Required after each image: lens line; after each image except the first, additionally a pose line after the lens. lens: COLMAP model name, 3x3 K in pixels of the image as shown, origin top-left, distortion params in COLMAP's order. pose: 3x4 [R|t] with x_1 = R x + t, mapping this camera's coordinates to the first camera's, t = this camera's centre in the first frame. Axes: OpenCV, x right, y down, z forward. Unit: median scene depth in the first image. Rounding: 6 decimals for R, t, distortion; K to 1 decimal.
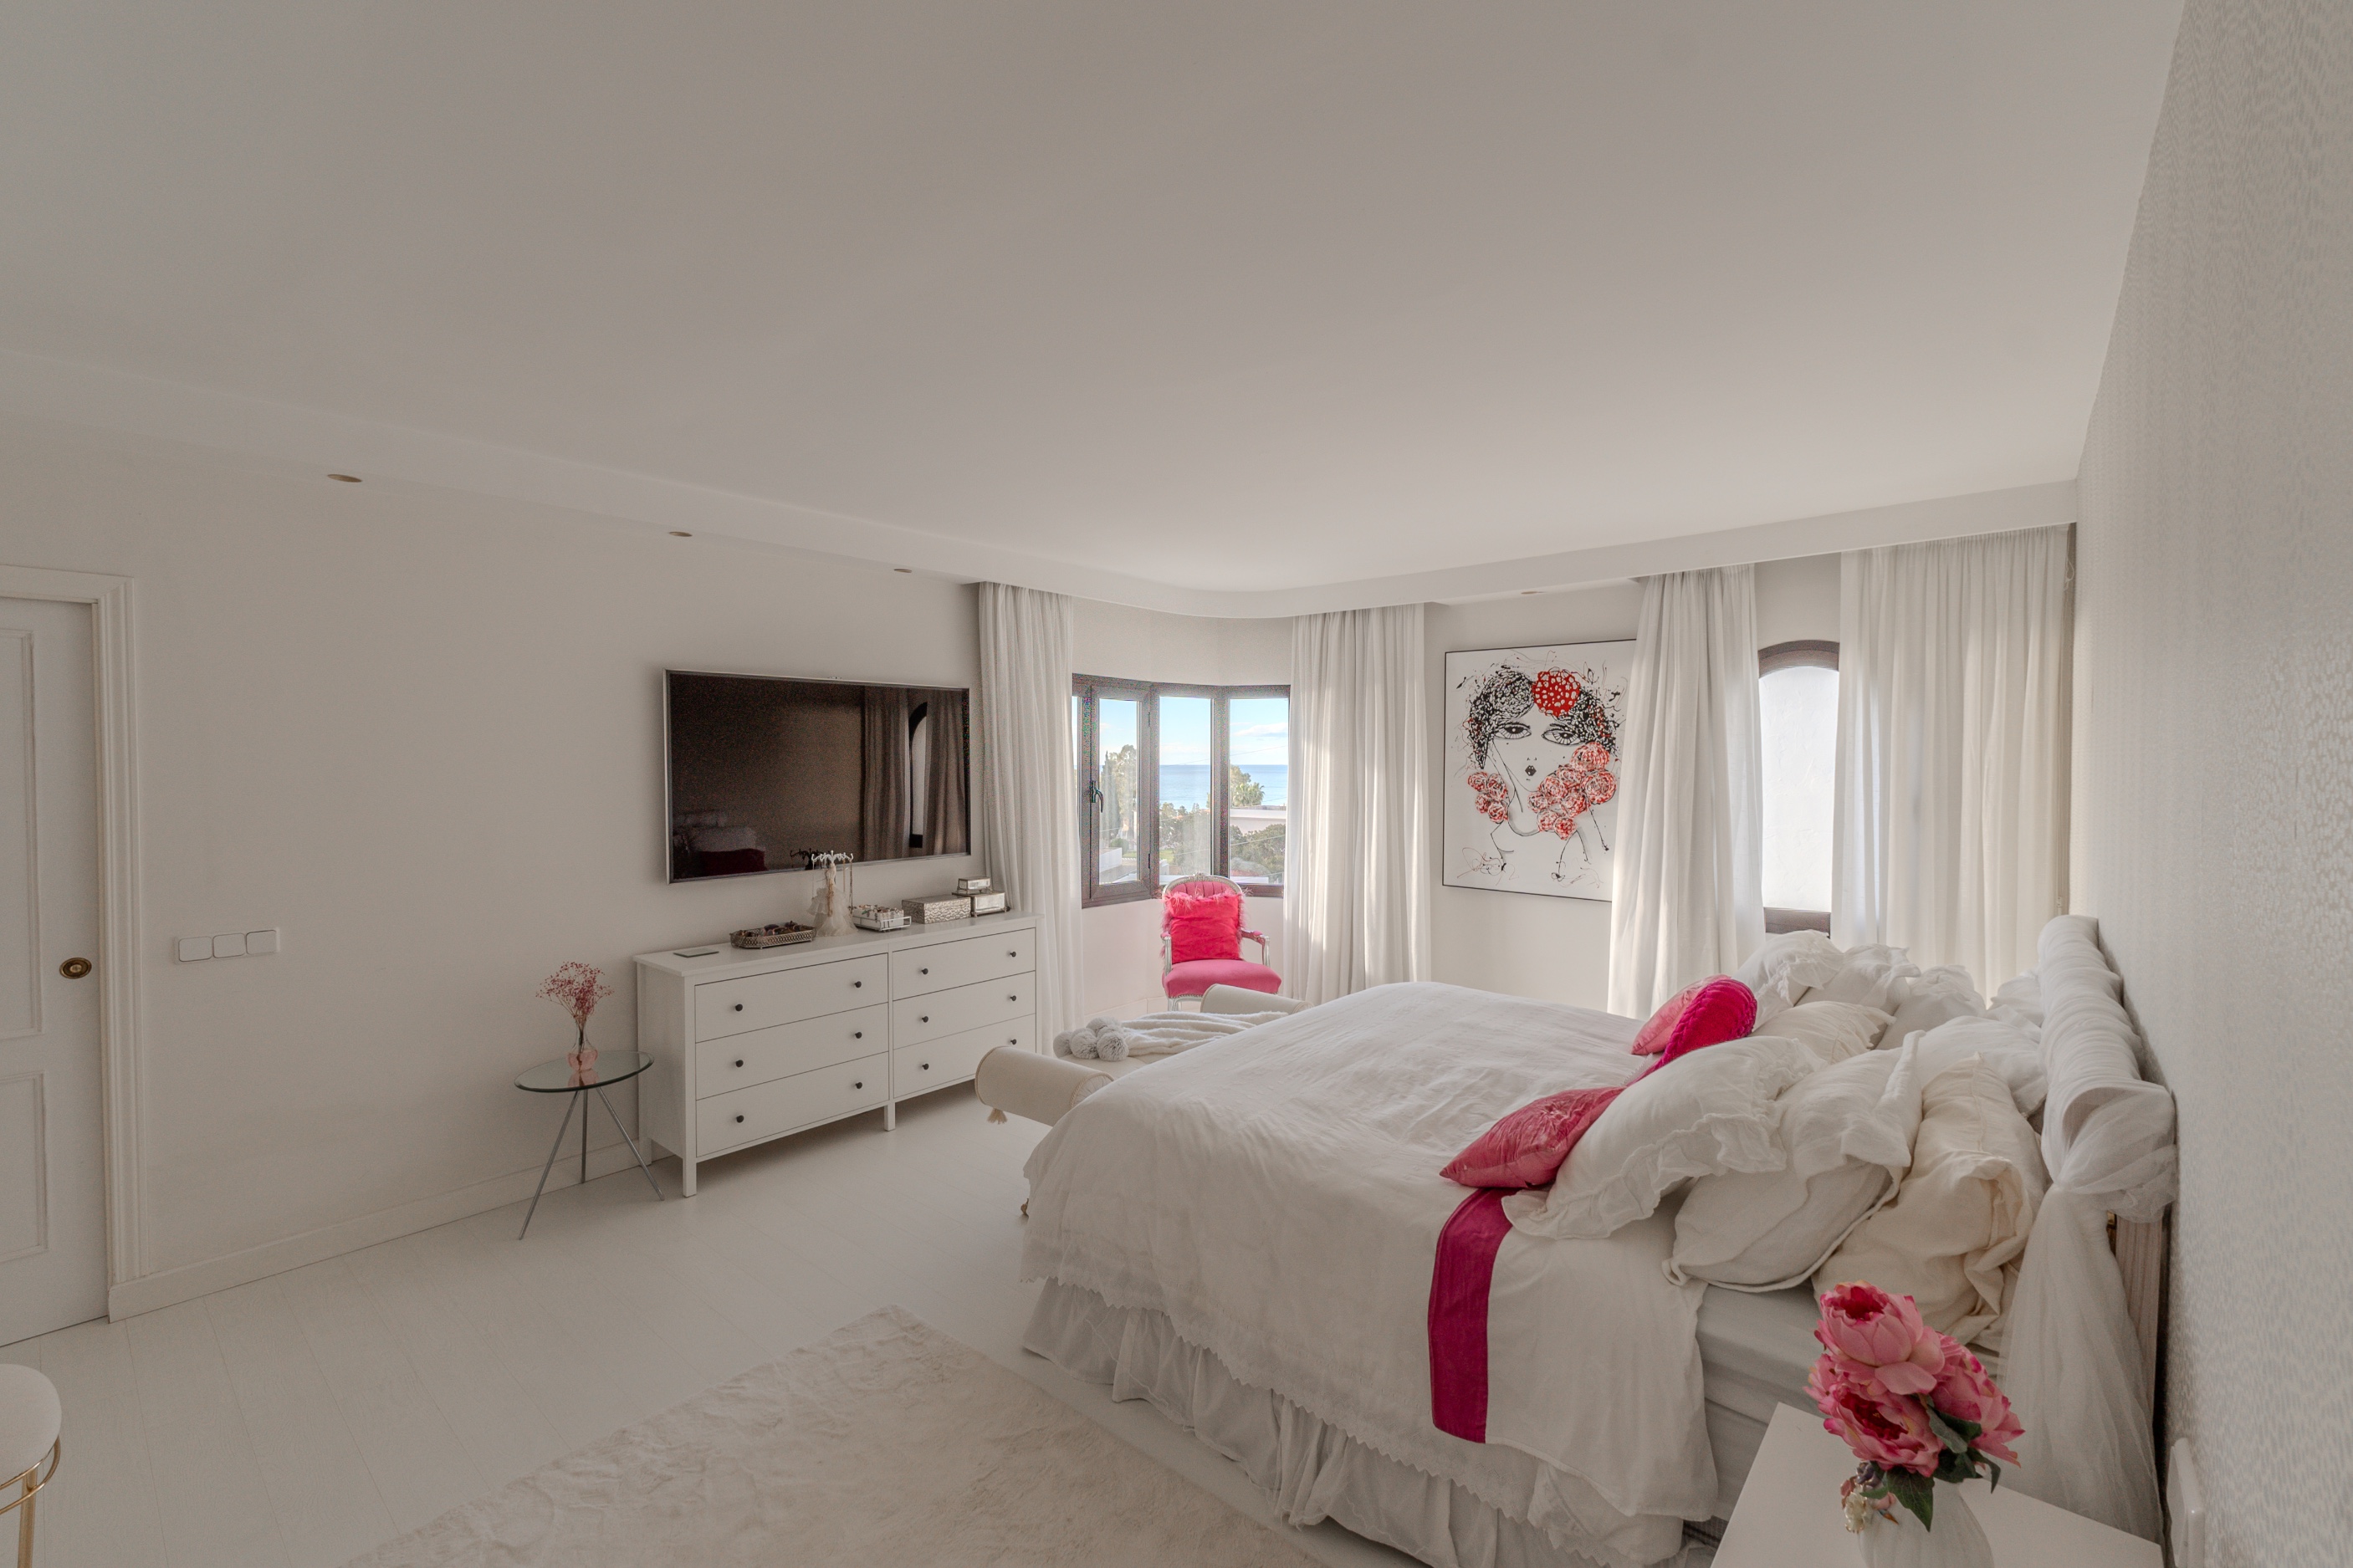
lens RADIAL K [[957.9, 0, 1175.9], [0, 957.9, 782.5], [0, 0, 1]] dist [-0.001149, 0.000160]
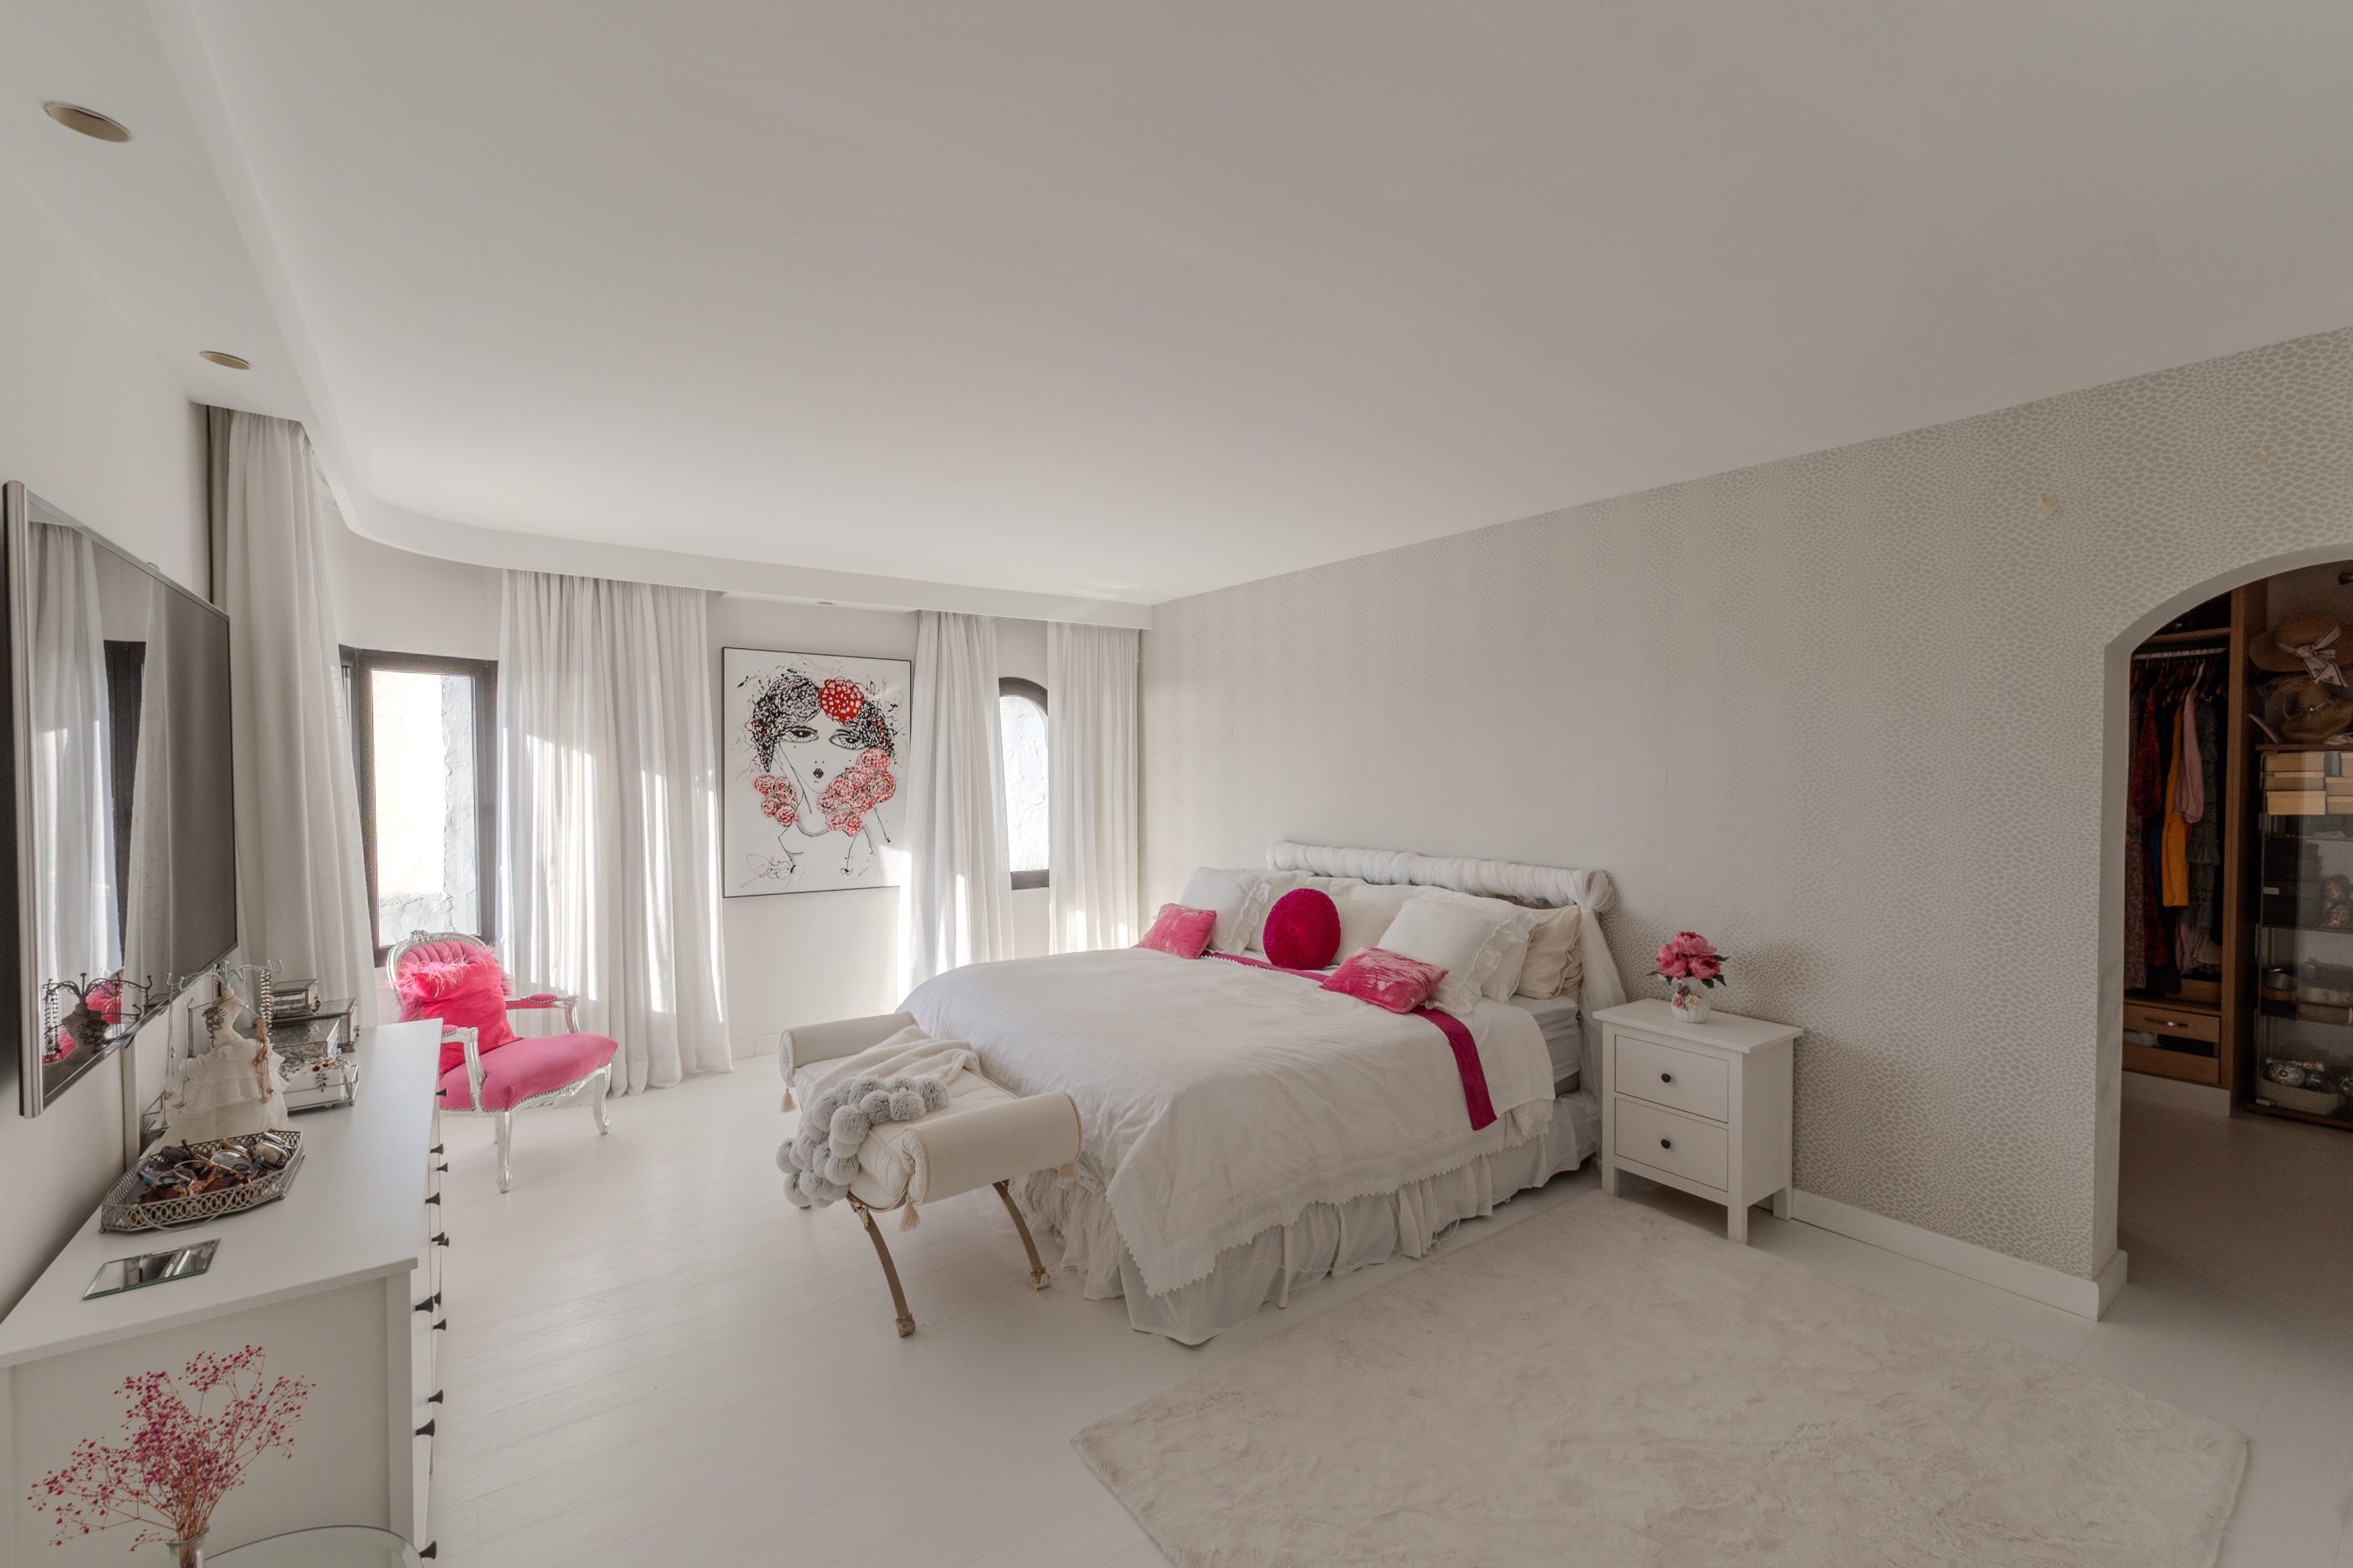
lens RADIAL K [[957.9, 0, 1173.8], [0, 957.9, 777.5], [0, 0, 1]] dist [-0.001149, 0.000160]
pose [[0.249086, -0.013068, 0.968393, -0.549428], [0.021646, 0.999734, 0.007923, -0.007722], [-0.968239, 0.018989, 0.249303, 0.369649]]
